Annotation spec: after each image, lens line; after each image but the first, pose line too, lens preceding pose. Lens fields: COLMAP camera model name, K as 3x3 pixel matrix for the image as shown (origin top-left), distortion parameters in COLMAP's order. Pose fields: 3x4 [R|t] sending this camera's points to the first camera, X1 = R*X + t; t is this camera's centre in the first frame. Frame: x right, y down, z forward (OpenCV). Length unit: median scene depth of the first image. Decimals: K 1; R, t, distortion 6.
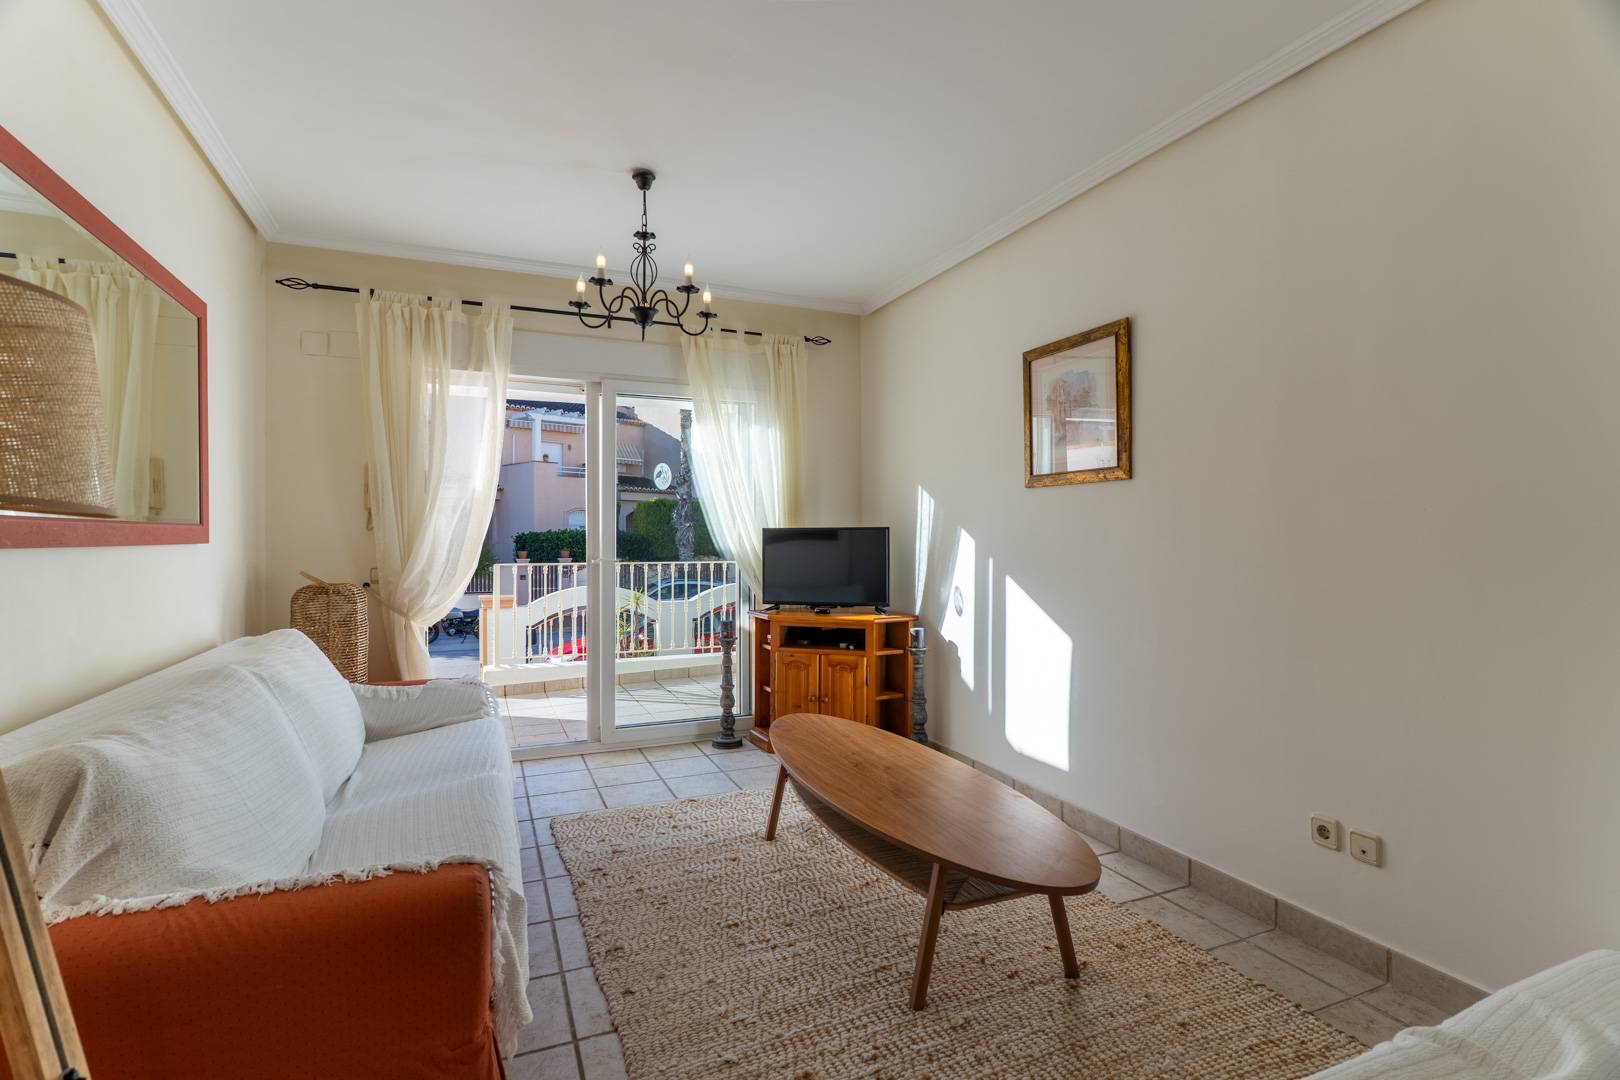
lens RADIAL K [[753.6, 0, 809.8], [0, 753.6, 541.2], [0, 0, 1]] dist [0.004013, 0.000219]
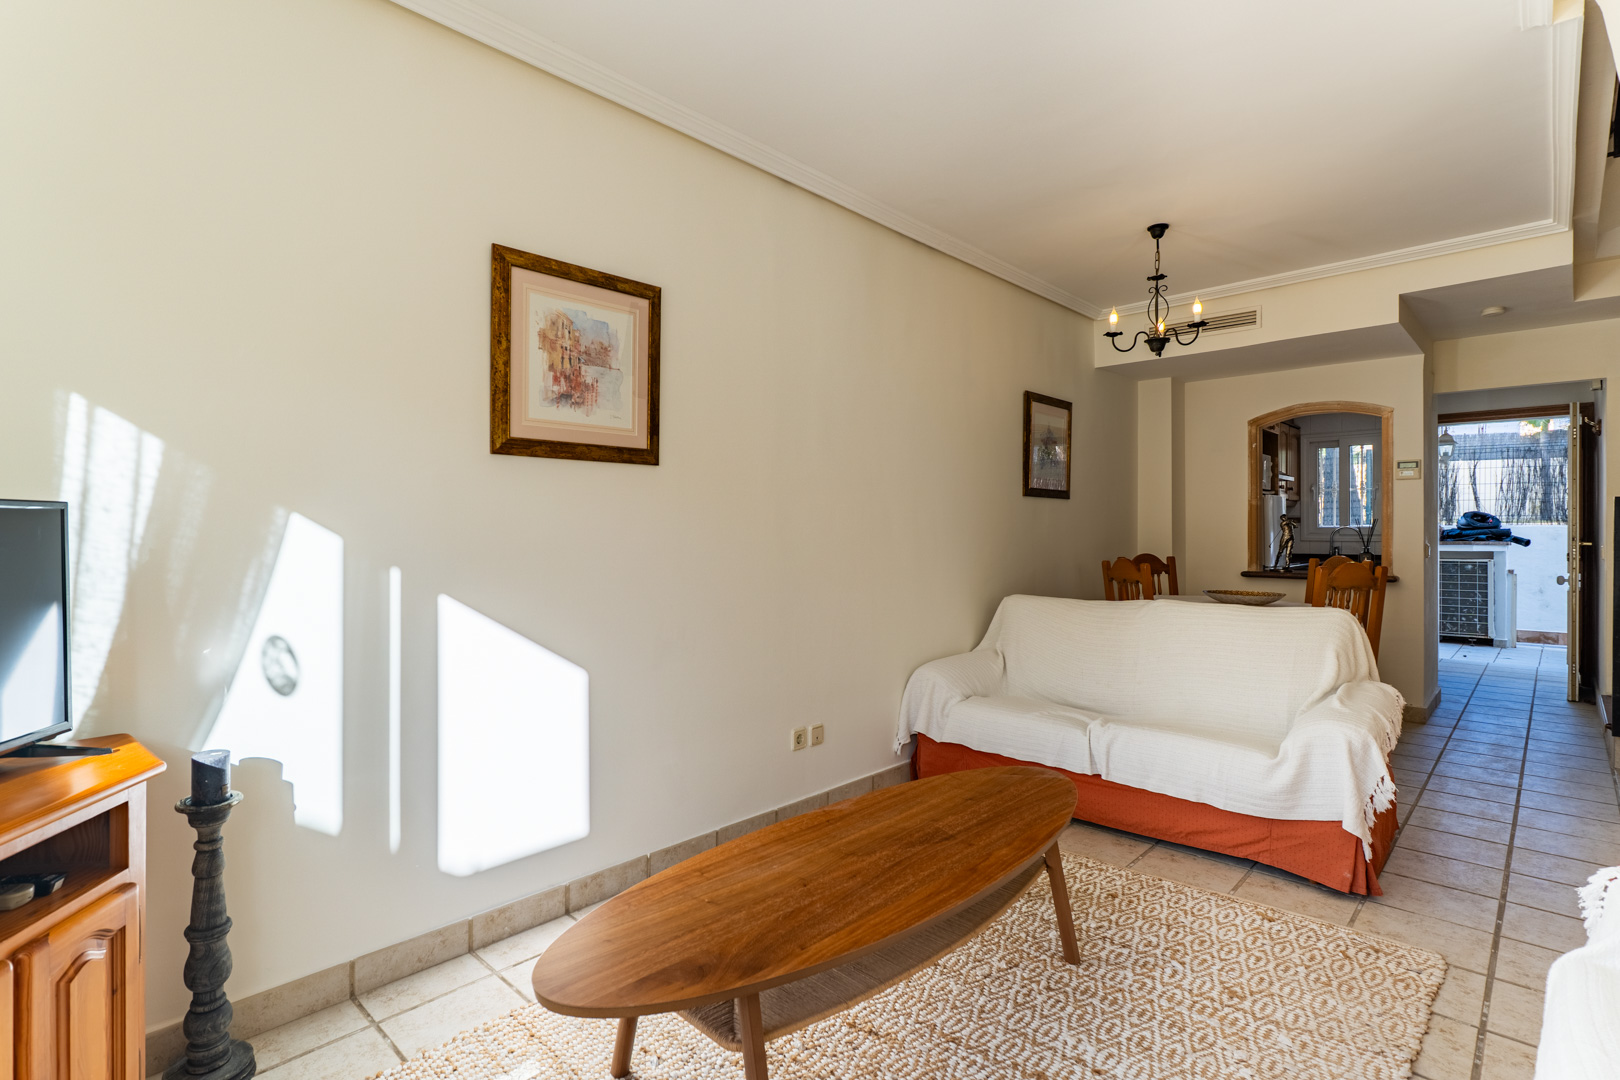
lens RADIAL K [[753.6, 0, 810.8], [0, 753.6, 529.4], [0, 0, 1]] dist [0.004013, 0.000219]
pose [[-0.370020, -0.007443, 0.928994, -0.424418], [-0.001428, 0.999971, 0.007443, -0.011487], [-0.929023, 0.001428, -0.370020, 1.007636]]
